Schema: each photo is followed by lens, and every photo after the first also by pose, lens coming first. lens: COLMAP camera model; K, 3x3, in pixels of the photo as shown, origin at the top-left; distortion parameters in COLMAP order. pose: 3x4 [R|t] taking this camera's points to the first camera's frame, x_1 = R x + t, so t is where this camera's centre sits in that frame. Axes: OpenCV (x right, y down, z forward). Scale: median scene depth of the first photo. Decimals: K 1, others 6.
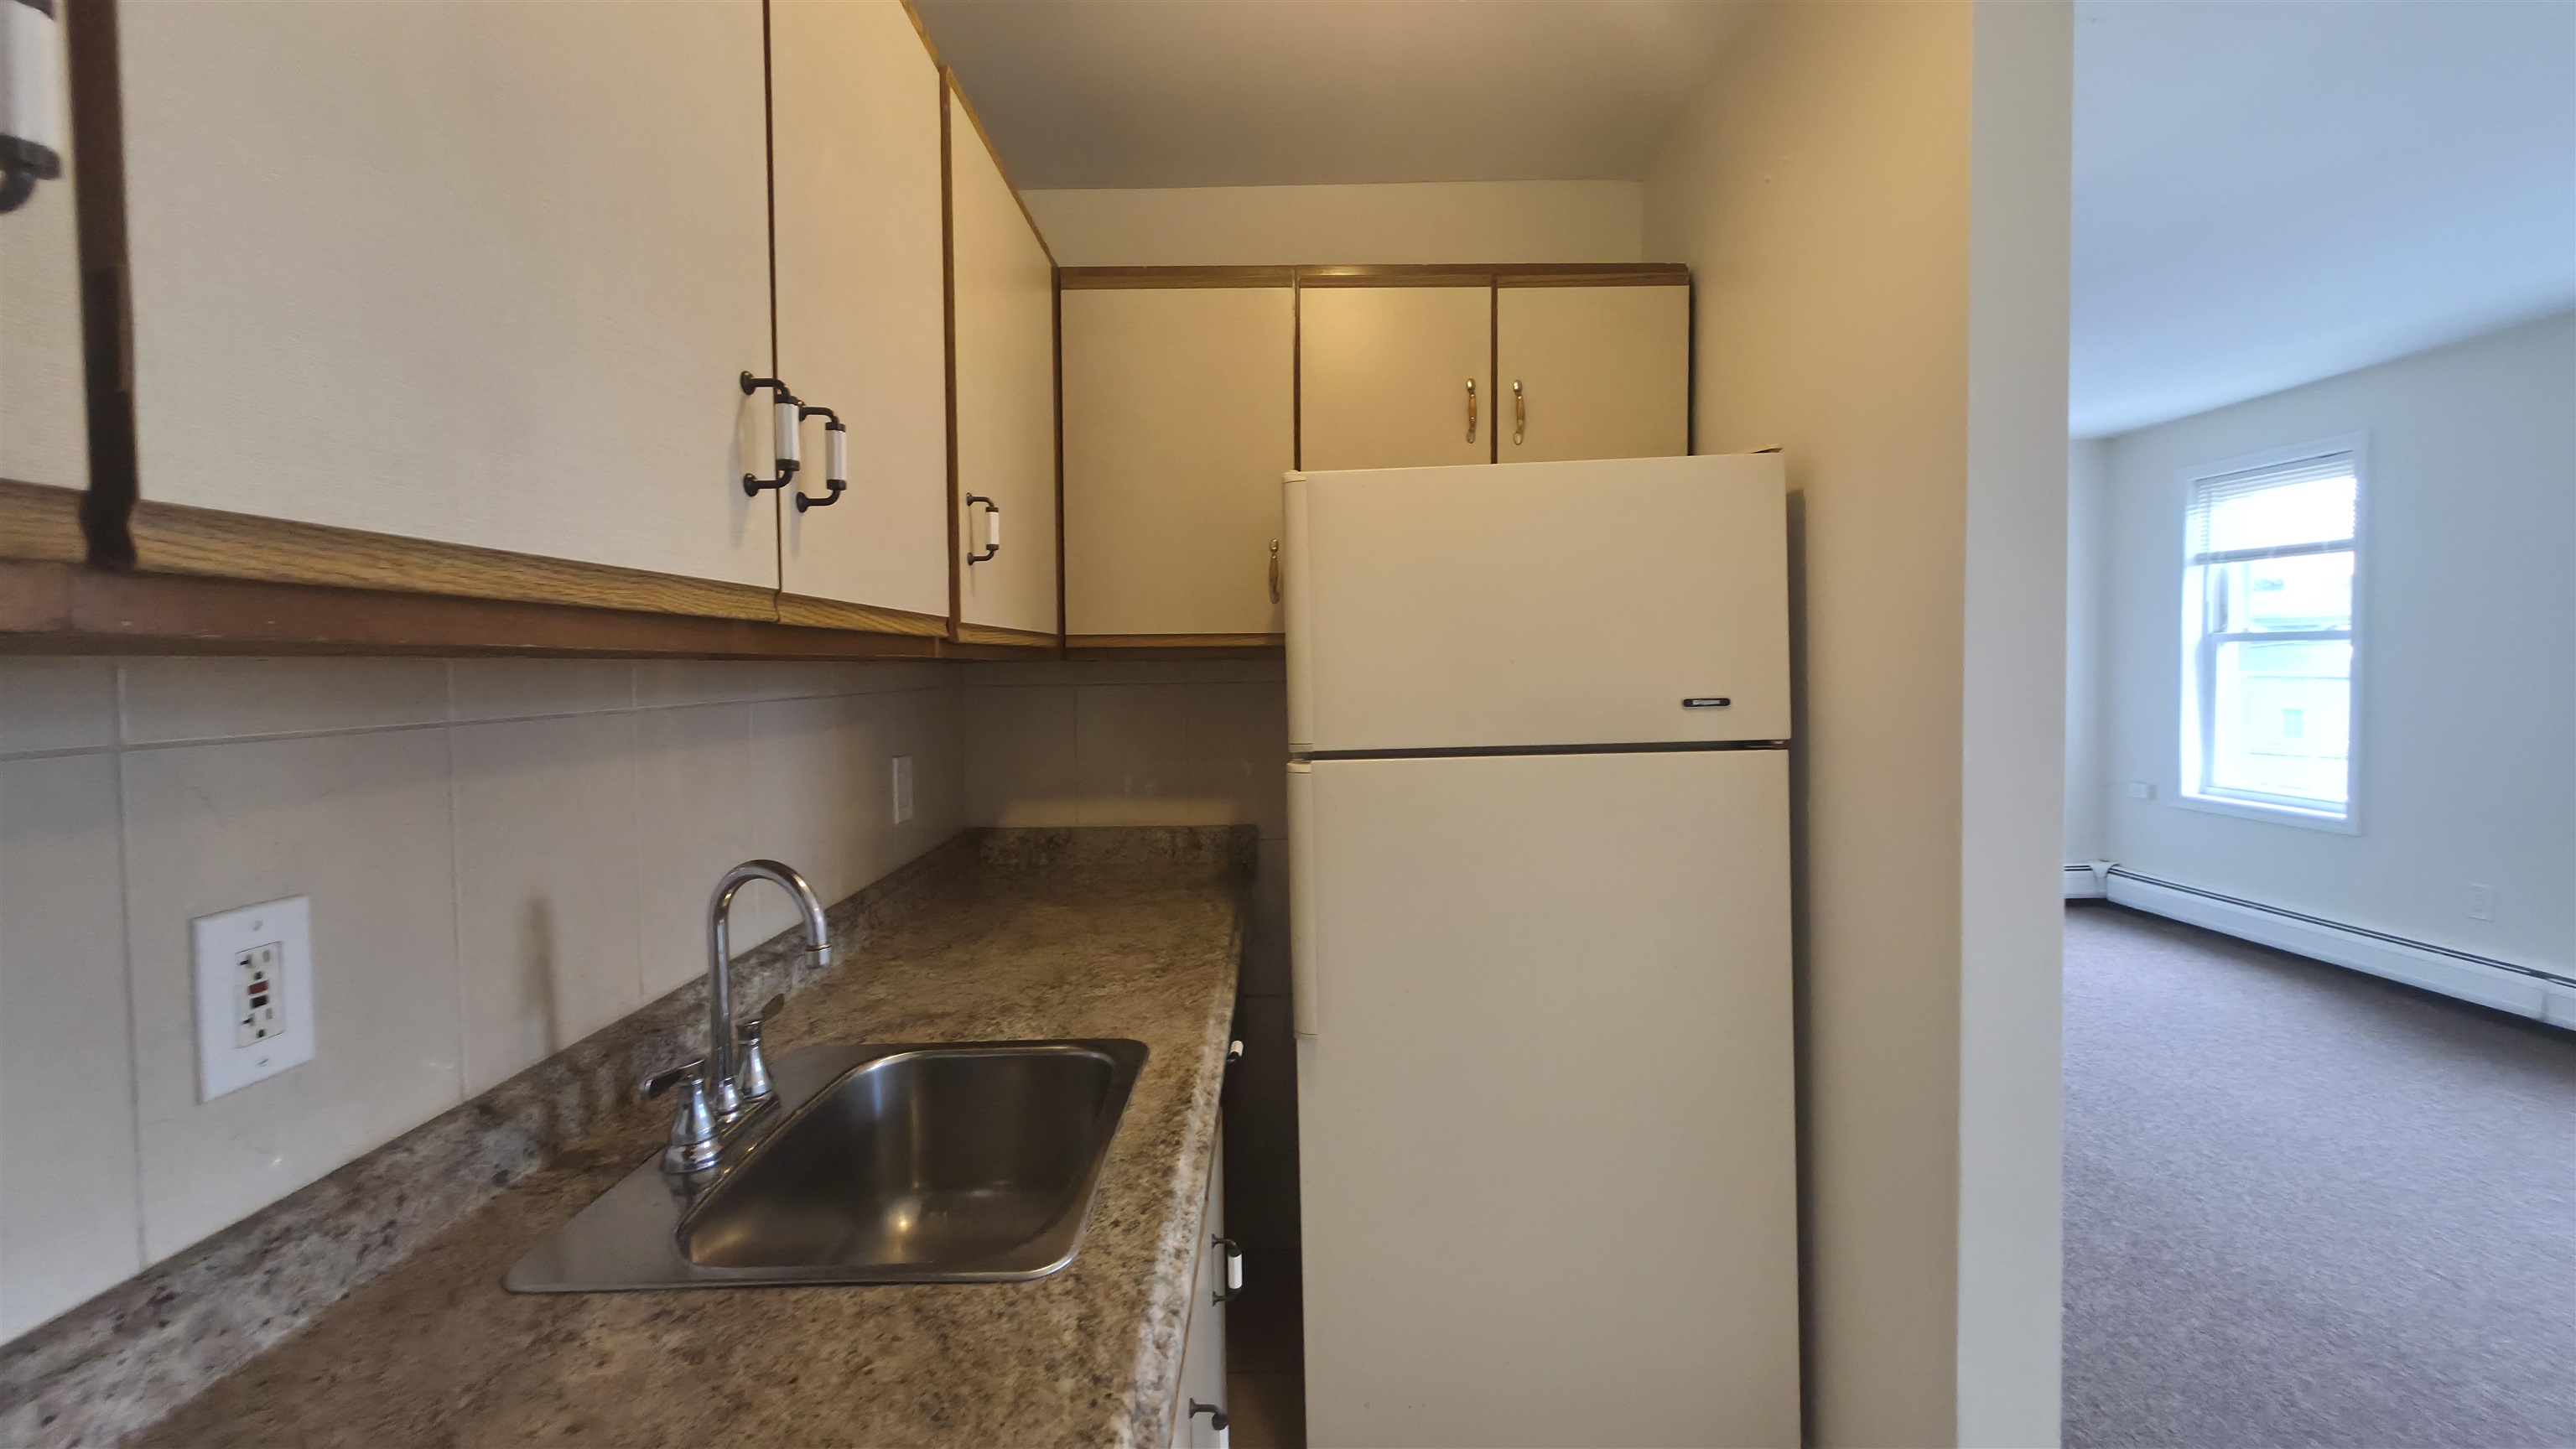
lens RADIAL K [[1034.9, 0, 1283.0], [0, 1034.9, 712.9], [0, 0, 1]] dist [0.002234, -0.001913]
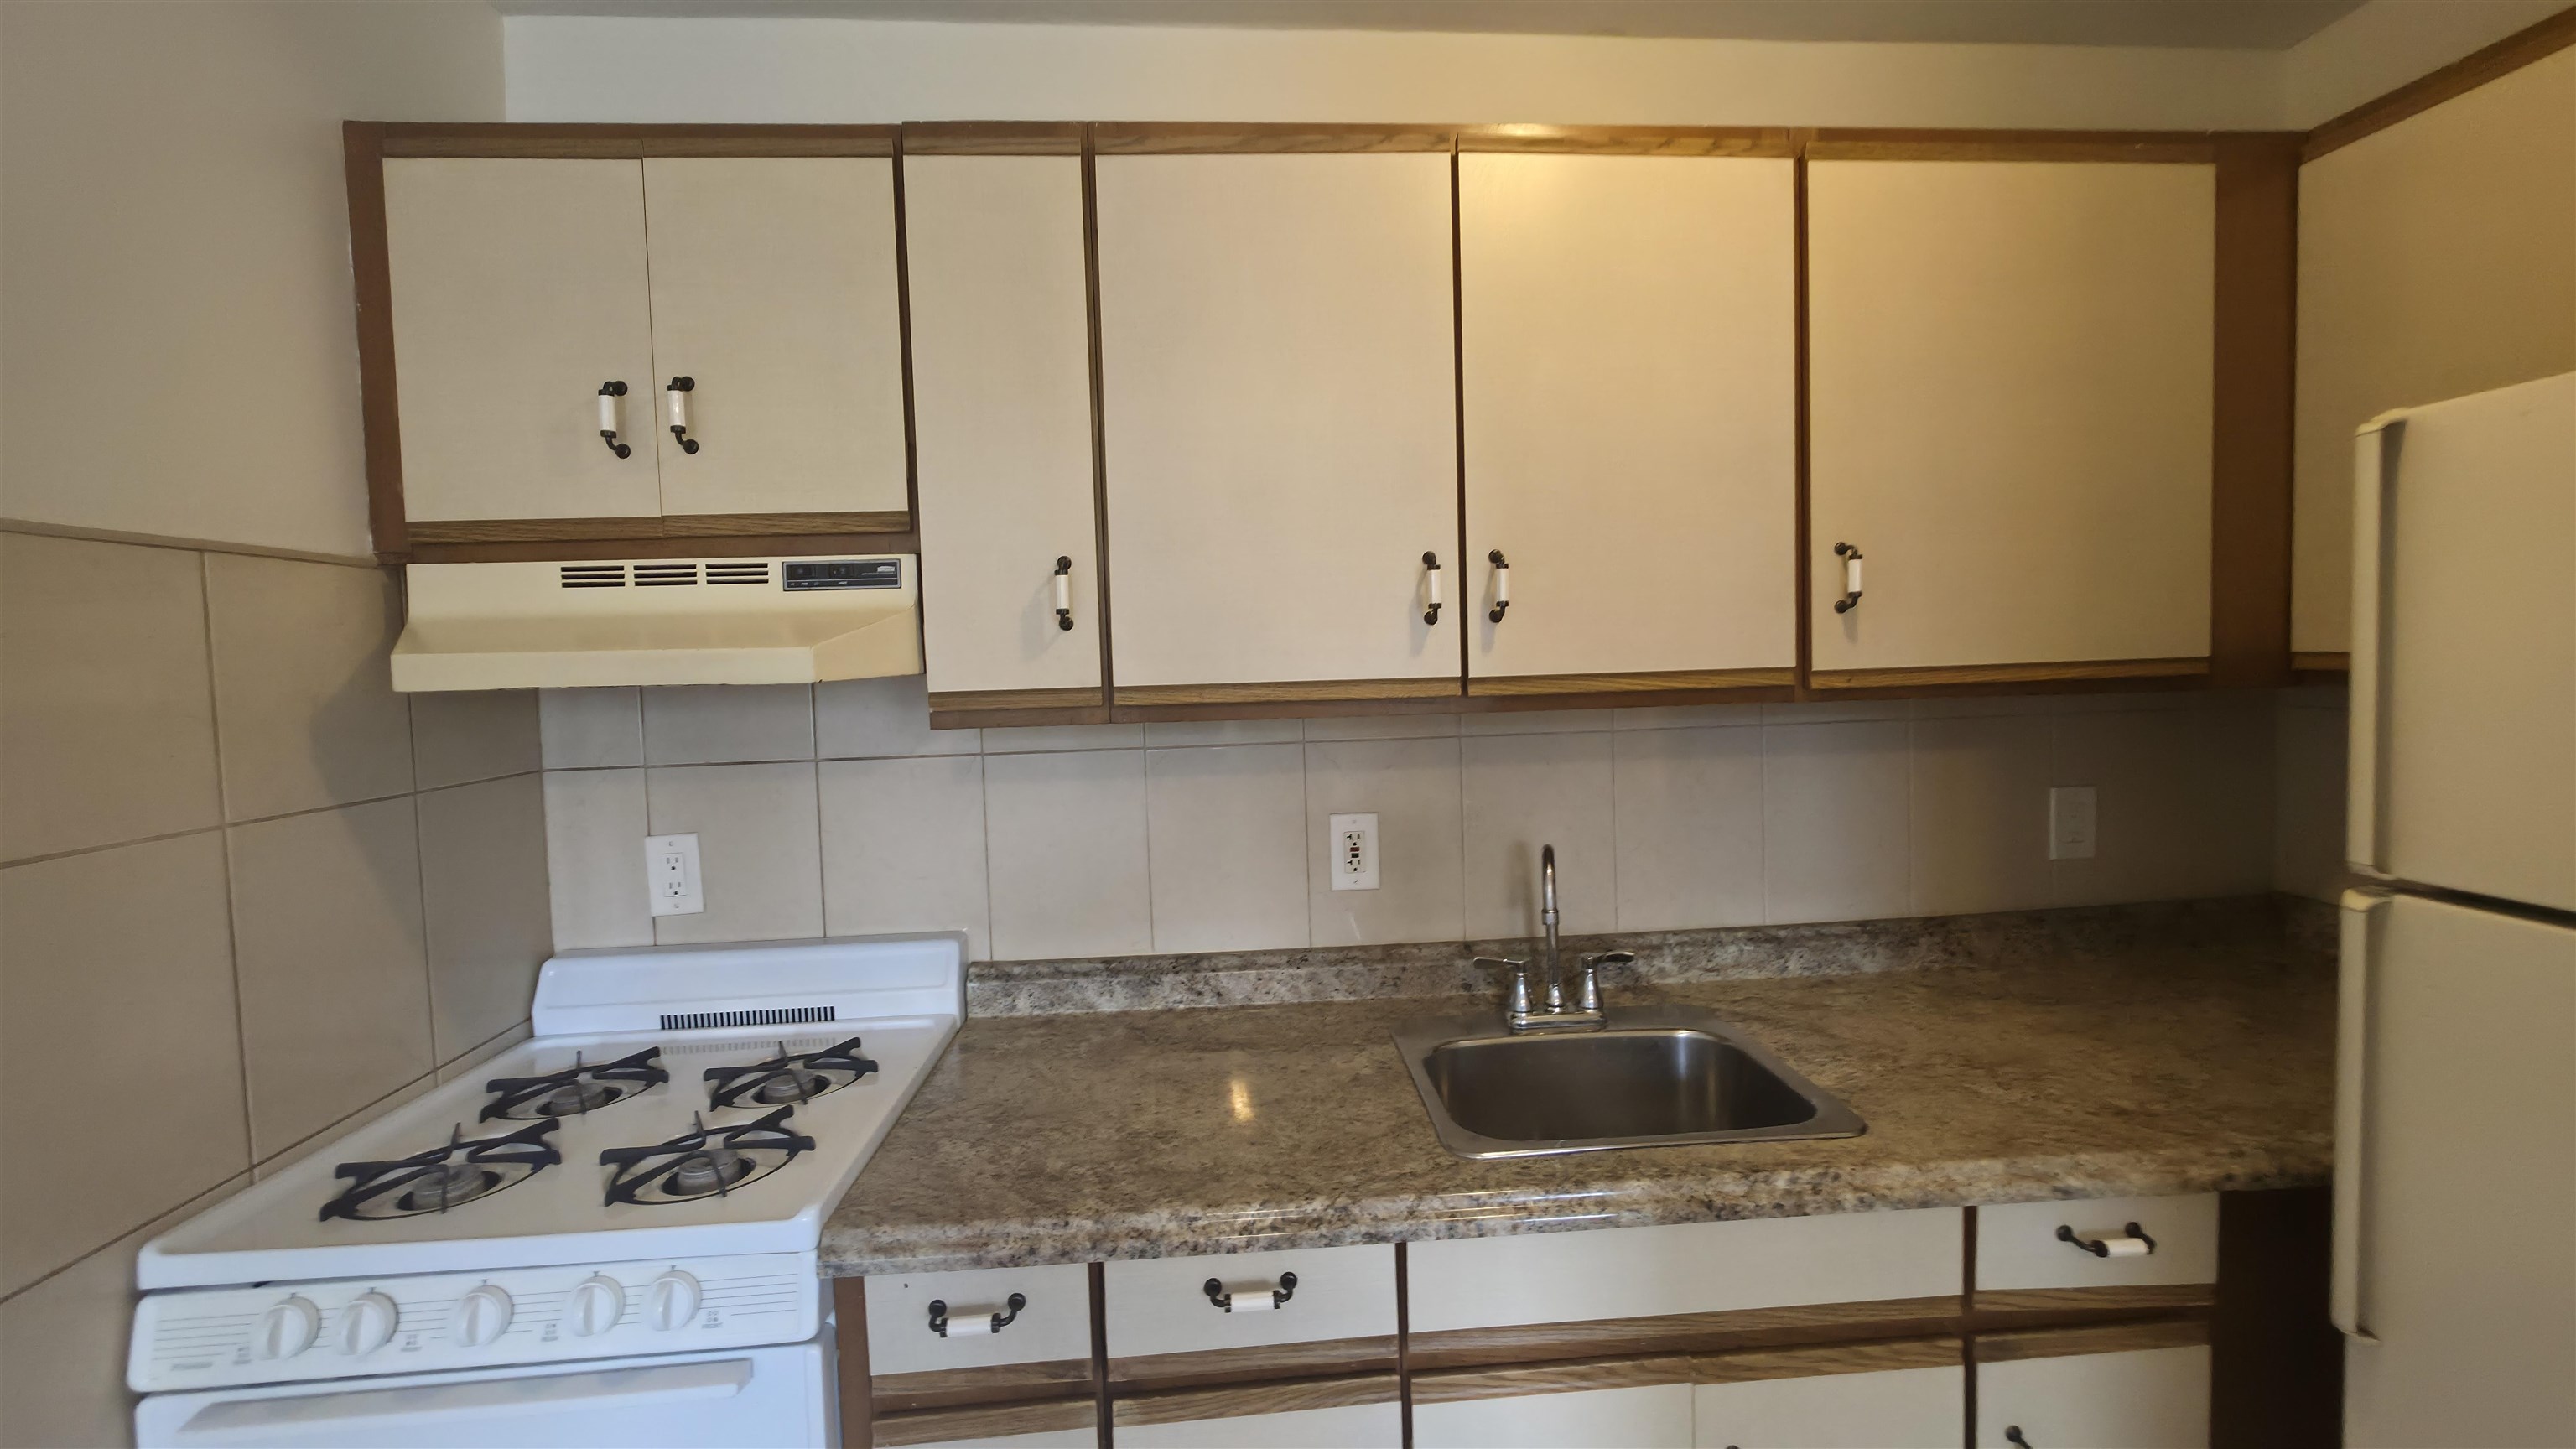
lens RADIAL K [[1034.9, 0, 1284.3], [0, 1034.9, 706.4], [0, 0, 1]] dist [0.002234, -0.001913]
pose [[0.066568, 0.068477, -0.995429, 1.223396], [-0.018090, 0.997561, 0.067414, -0.194640], [0.997618, 0.013520, 0.067645, 0.675554]]
